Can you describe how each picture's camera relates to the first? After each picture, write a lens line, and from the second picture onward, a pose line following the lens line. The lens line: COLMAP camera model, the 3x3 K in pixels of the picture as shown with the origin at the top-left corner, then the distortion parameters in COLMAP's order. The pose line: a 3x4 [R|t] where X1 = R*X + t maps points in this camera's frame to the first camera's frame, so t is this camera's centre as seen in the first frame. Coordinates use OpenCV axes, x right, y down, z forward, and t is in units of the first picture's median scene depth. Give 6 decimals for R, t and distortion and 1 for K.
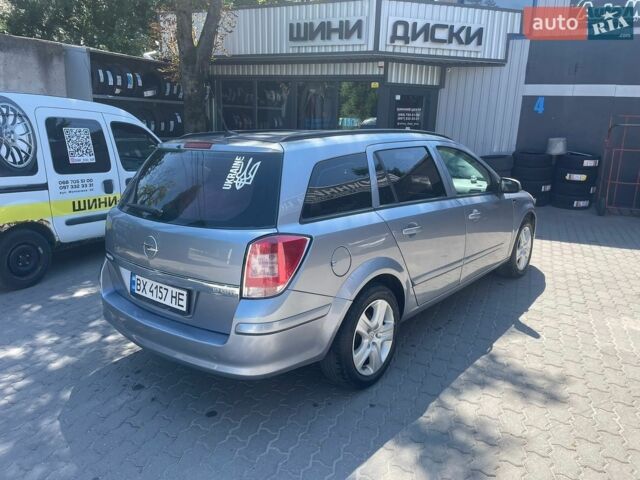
lens RADIAL K [[480.3, 0, 316.1], [0, 480.3, 238.9], [0, 0, 1]] dist [0.074899, -0.112197]
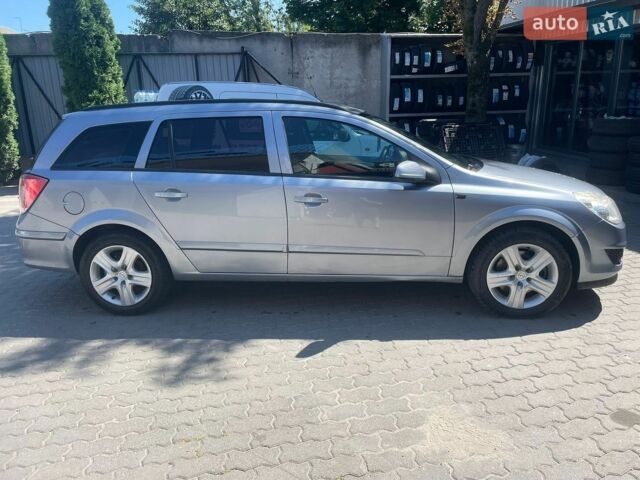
lens RADIAL K [[480.3, 0, 316.1], [0, 480.3, 238.9], [0, 0, 1]] dist [0.074899, -0.112197]
pose [[0.558979, 0.197207, -0.805389, 0.478589], [-0.154733, 0.979053, 0.132338, -0.046568], [0.814617, 0.050646, 0.577784, 0.230613]]
